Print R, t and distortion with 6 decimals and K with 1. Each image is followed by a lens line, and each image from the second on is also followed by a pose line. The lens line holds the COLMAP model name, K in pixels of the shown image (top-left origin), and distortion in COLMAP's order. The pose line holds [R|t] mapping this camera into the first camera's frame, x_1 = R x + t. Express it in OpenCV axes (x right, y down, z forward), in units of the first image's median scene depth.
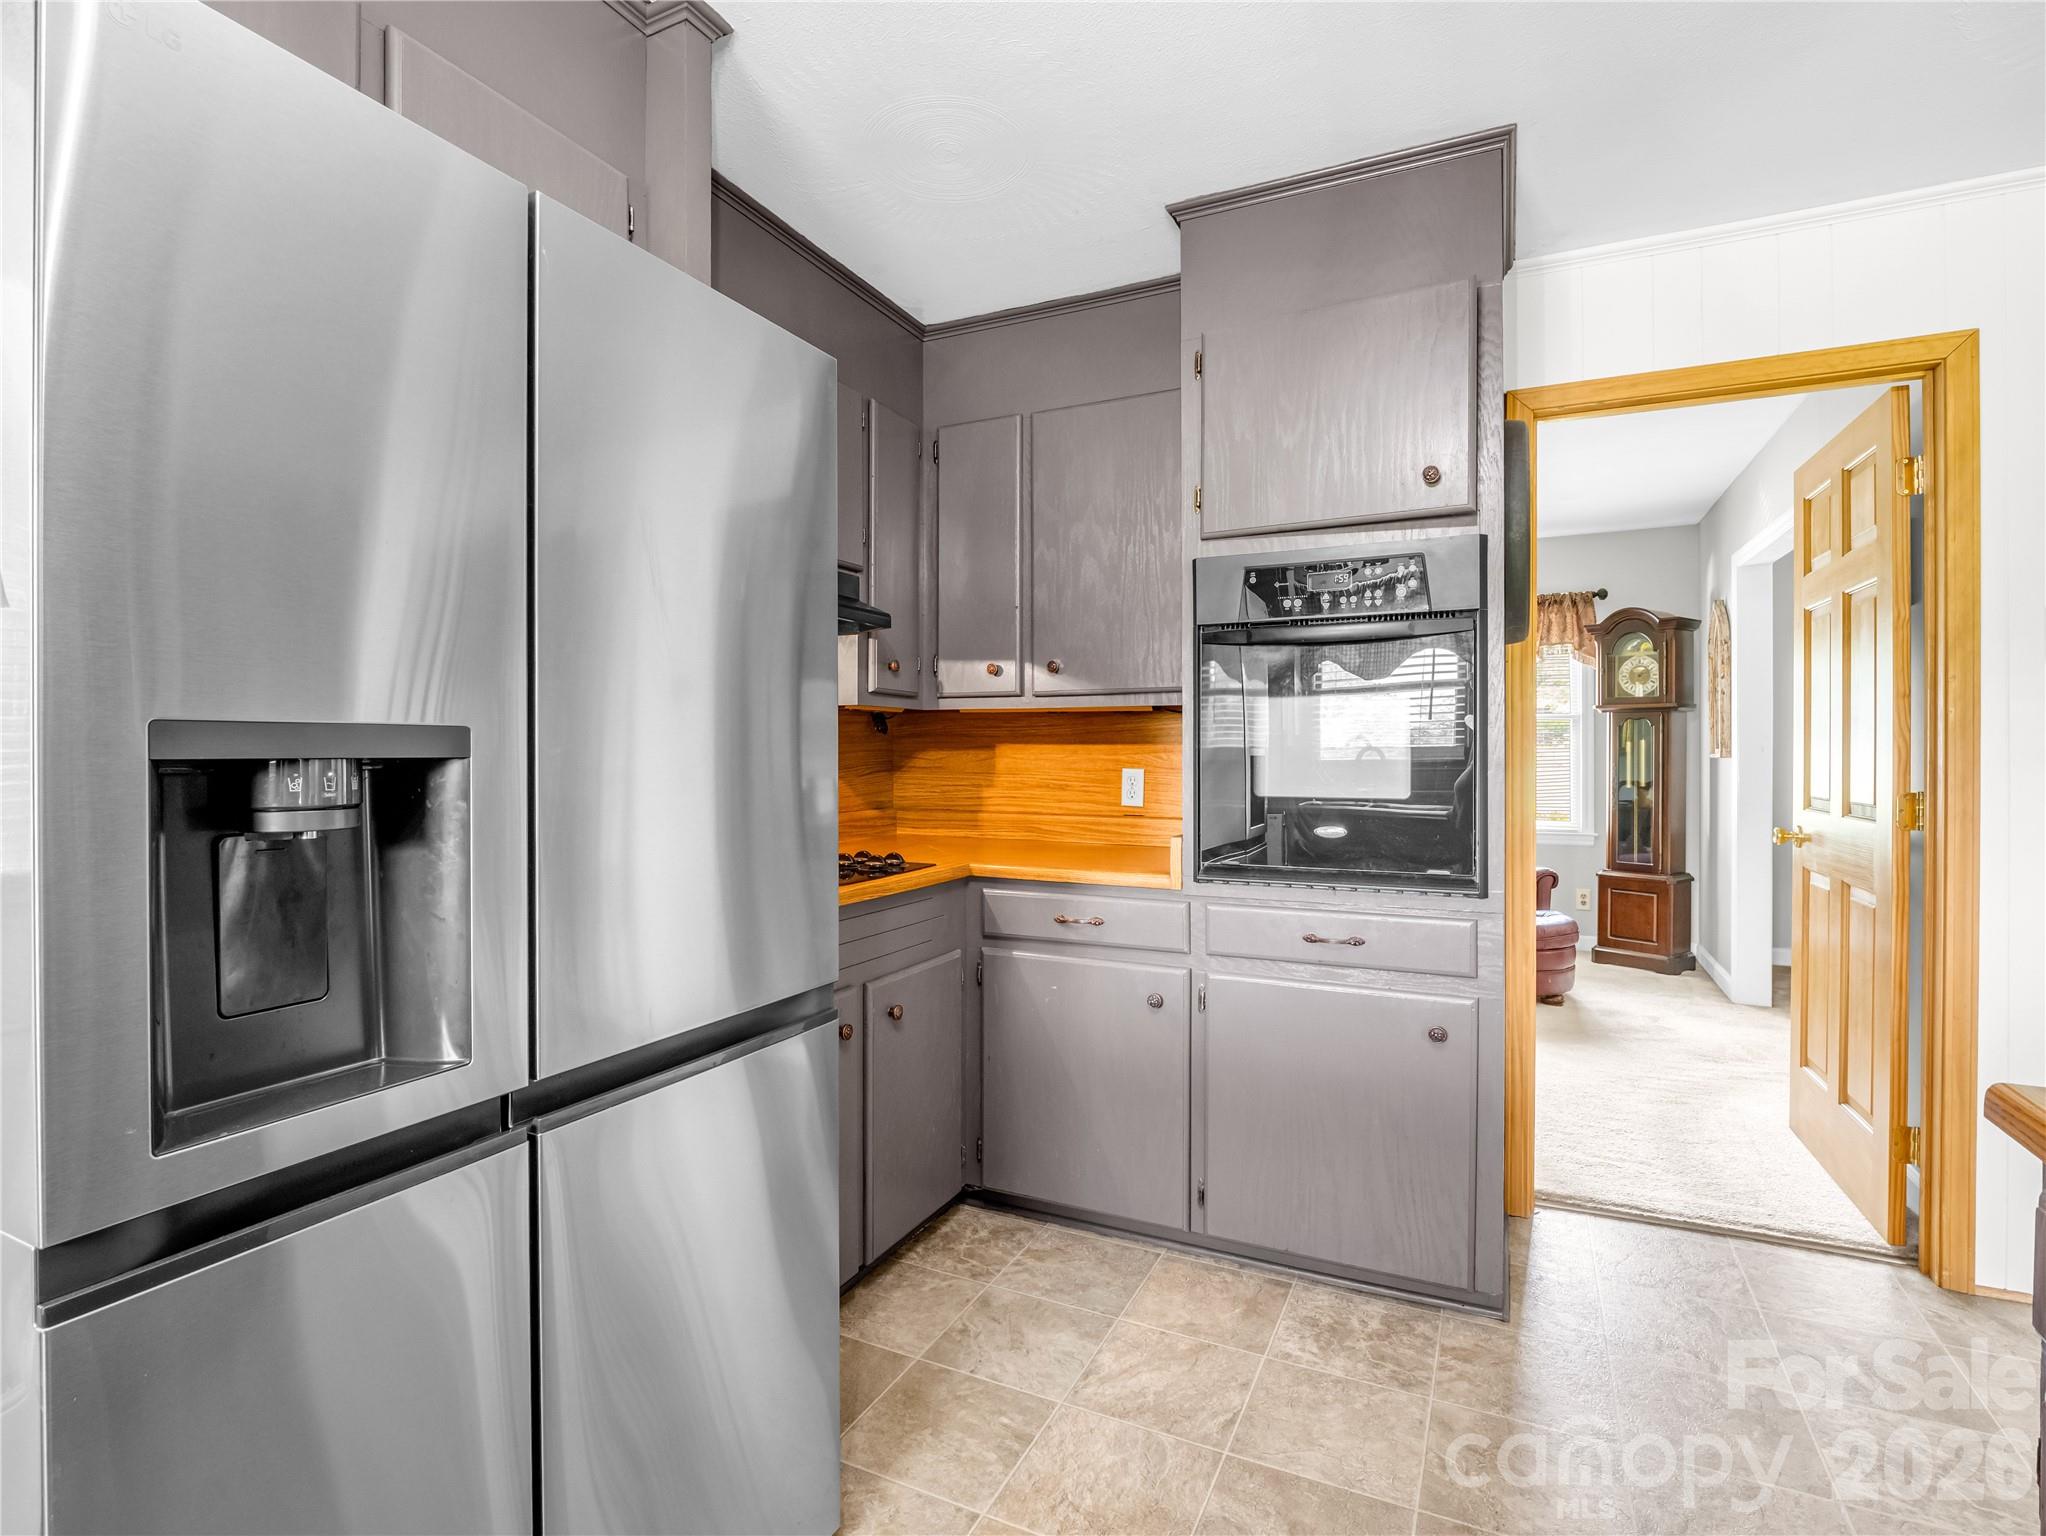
lens RADIAL K [[994.6, 0, 1021.2], [0, 994.6, 756.5], [0, 0, 1]] dist [-0.019513, -0.000660]
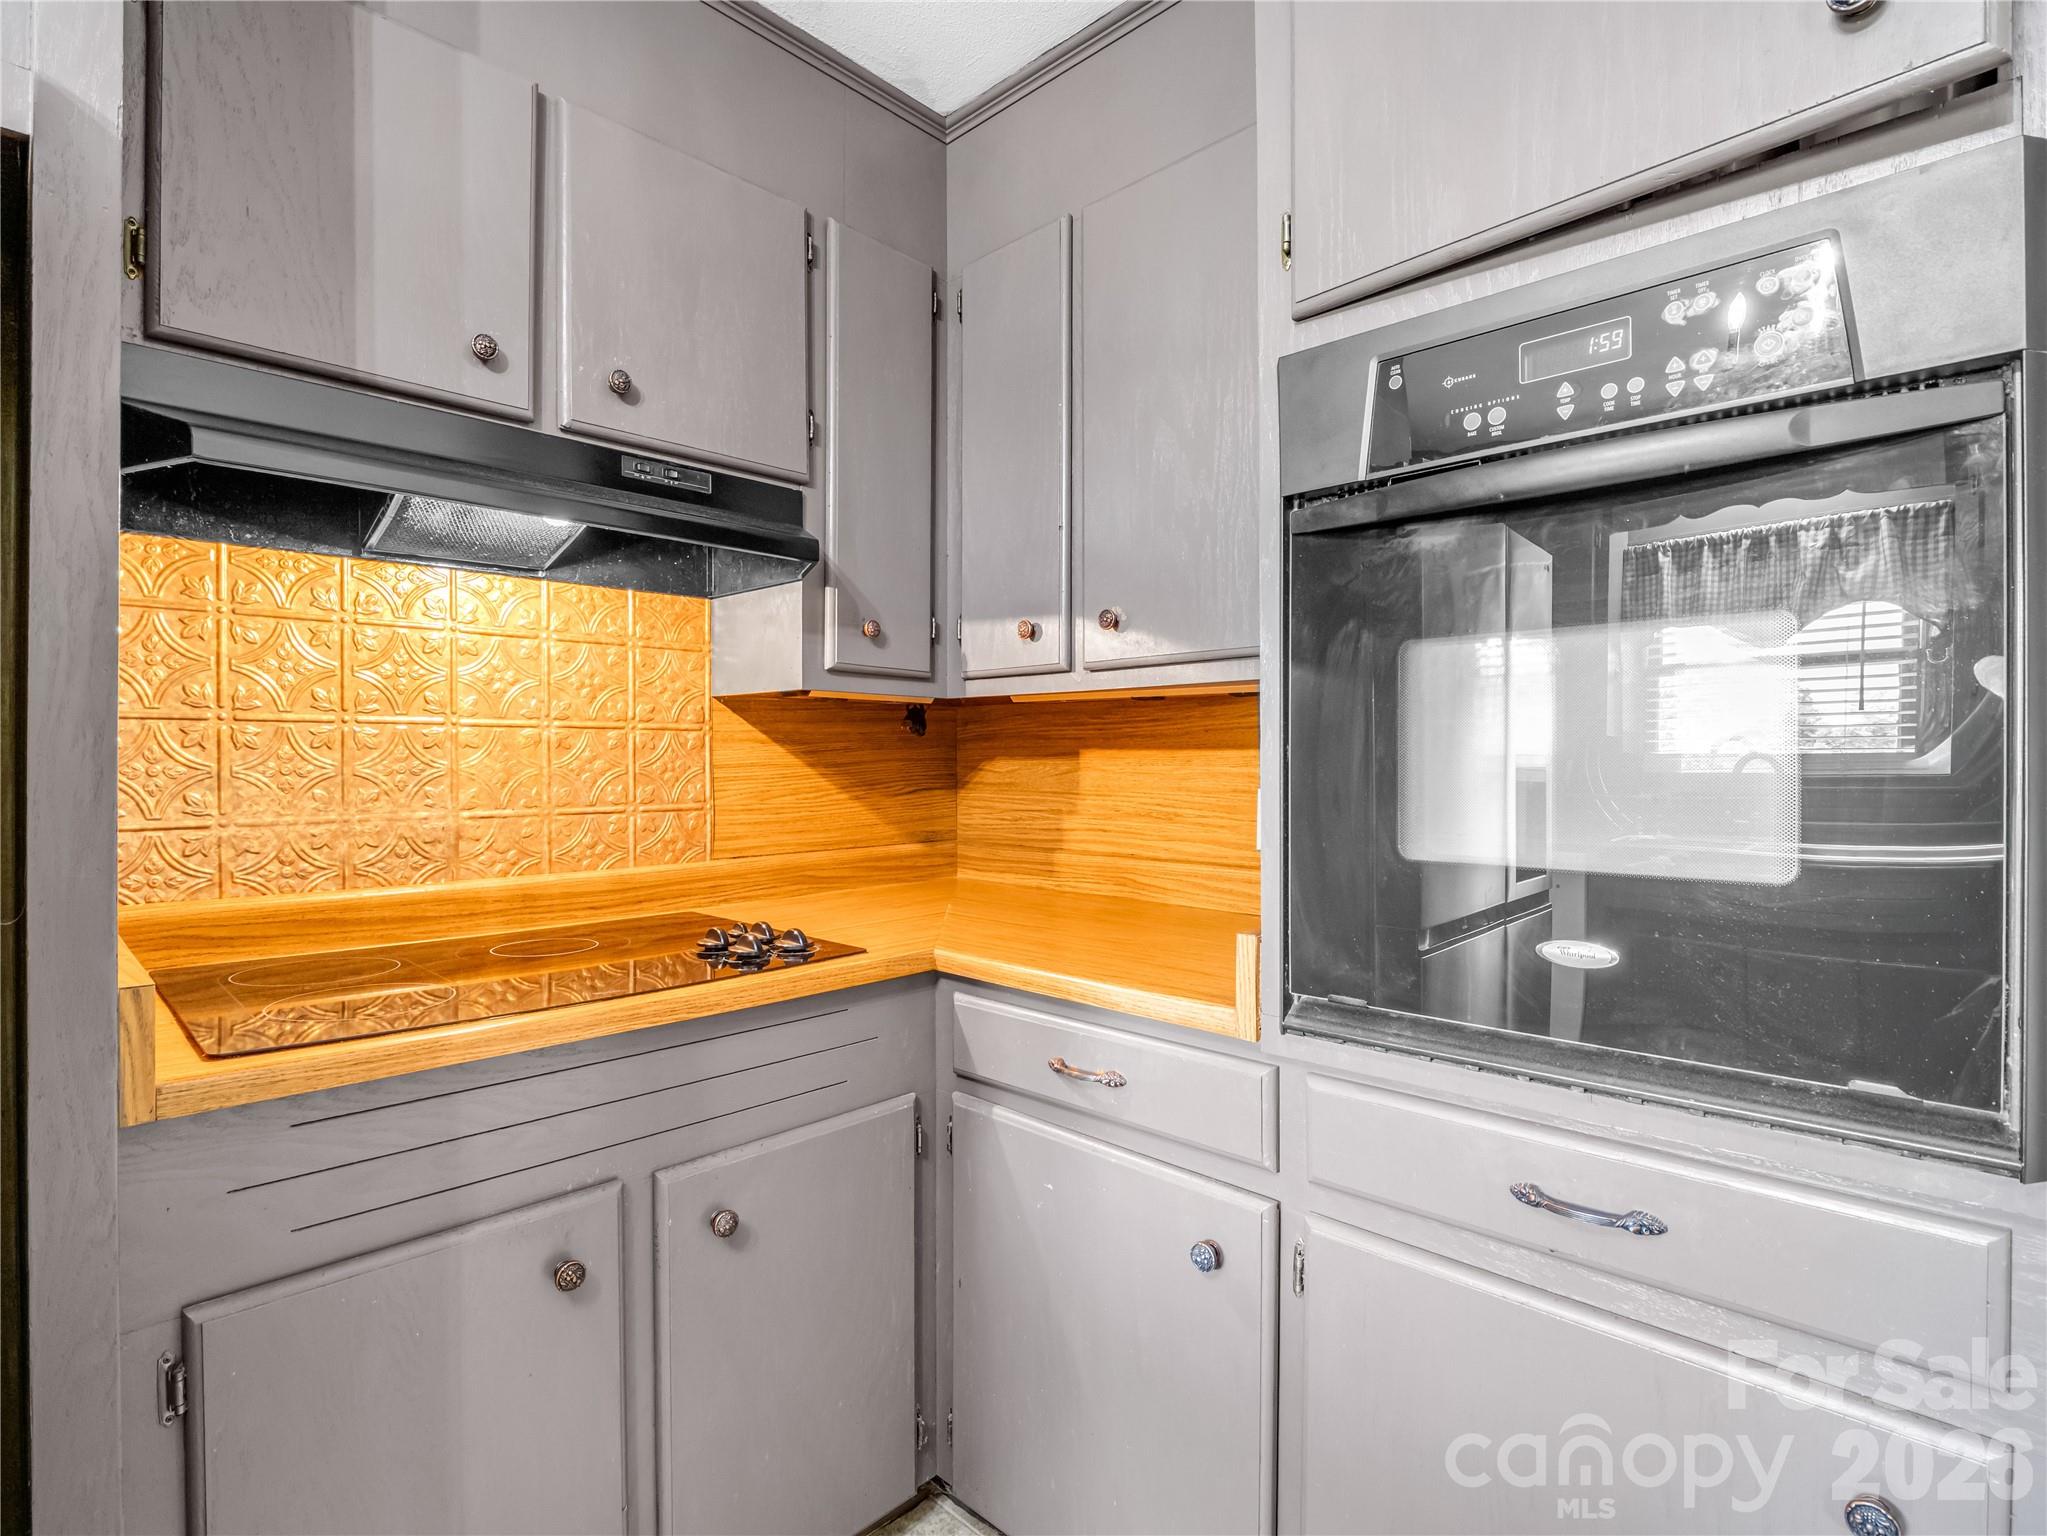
lens RADIAL K [[1008.8, 0, 1023.5], [0, 1008.8, 768.0], [0, 0, 1]] dist [0.000119, -0.018651]
pose [[0.954345, 0.000732, -0.298705, 0.190325], [-0.000331, 0.999999, 0.001396, -0.001616], [0.298705, -0.001233, 0.954345, 0.465004]]
